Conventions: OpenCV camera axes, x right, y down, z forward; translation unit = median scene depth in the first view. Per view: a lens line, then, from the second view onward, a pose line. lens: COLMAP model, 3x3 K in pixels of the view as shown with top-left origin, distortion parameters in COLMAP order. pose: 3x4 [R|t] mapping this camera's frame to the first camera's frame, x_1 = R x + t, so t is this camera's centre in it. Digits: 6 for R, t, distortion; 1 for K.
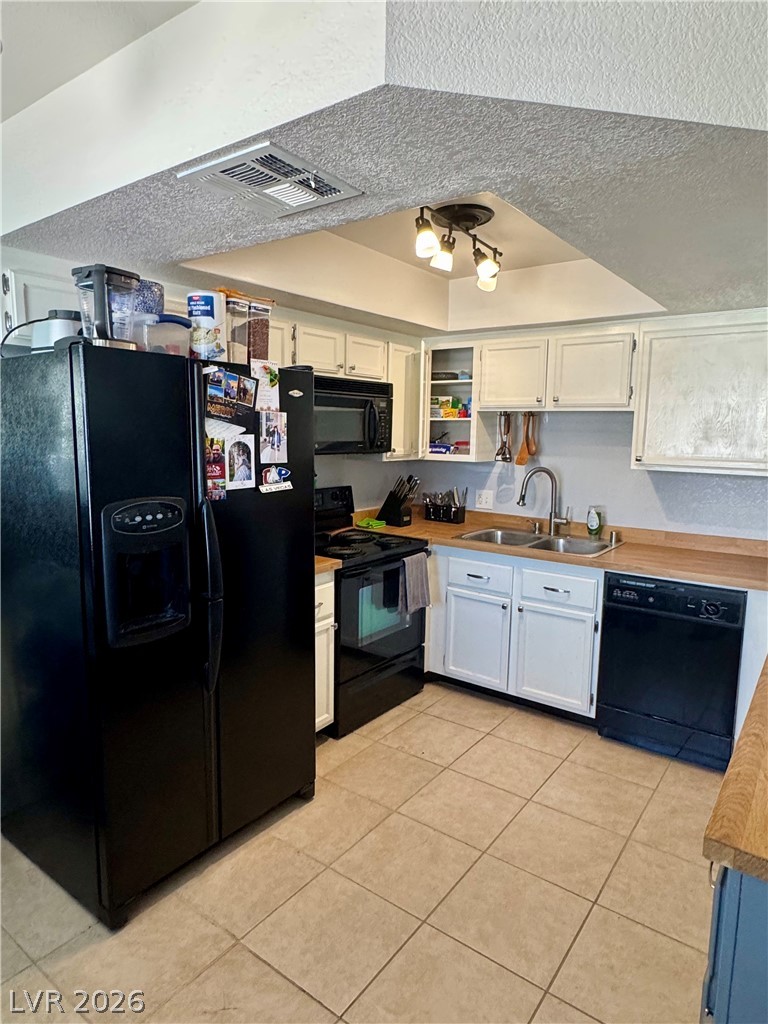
lens RADIAL K [[623.6, 0, 387.0], [0, 623.6, 510.2], [0, 0, 1]] dist [-0.003008, 0.002311]
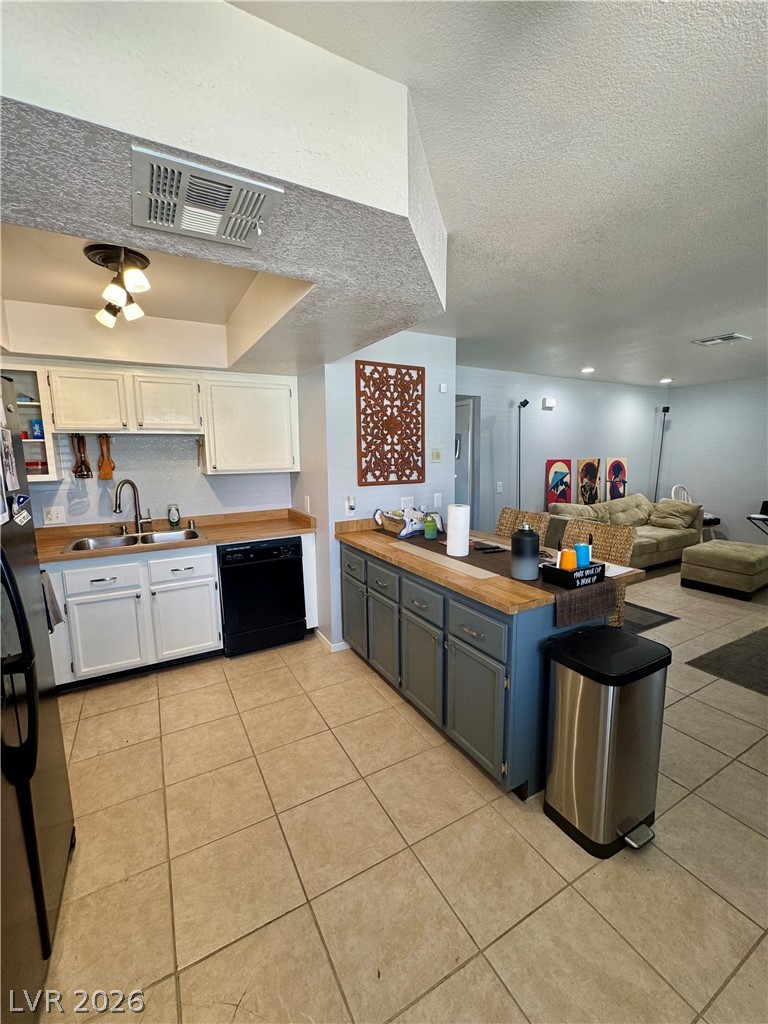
lens RADIAL K [[429.1, 0, 386.8], [0, 429.1, 512.4], [0, 0, 1]] dist [-0.002447, 0.000330]
pose [[0.403912, -0.151927, 0.902094, -0.359035], [0.137709, 0.984974, 0.104226, -0.026118], [-0.904374, 0.082128, 0.418764, 0.216321]]
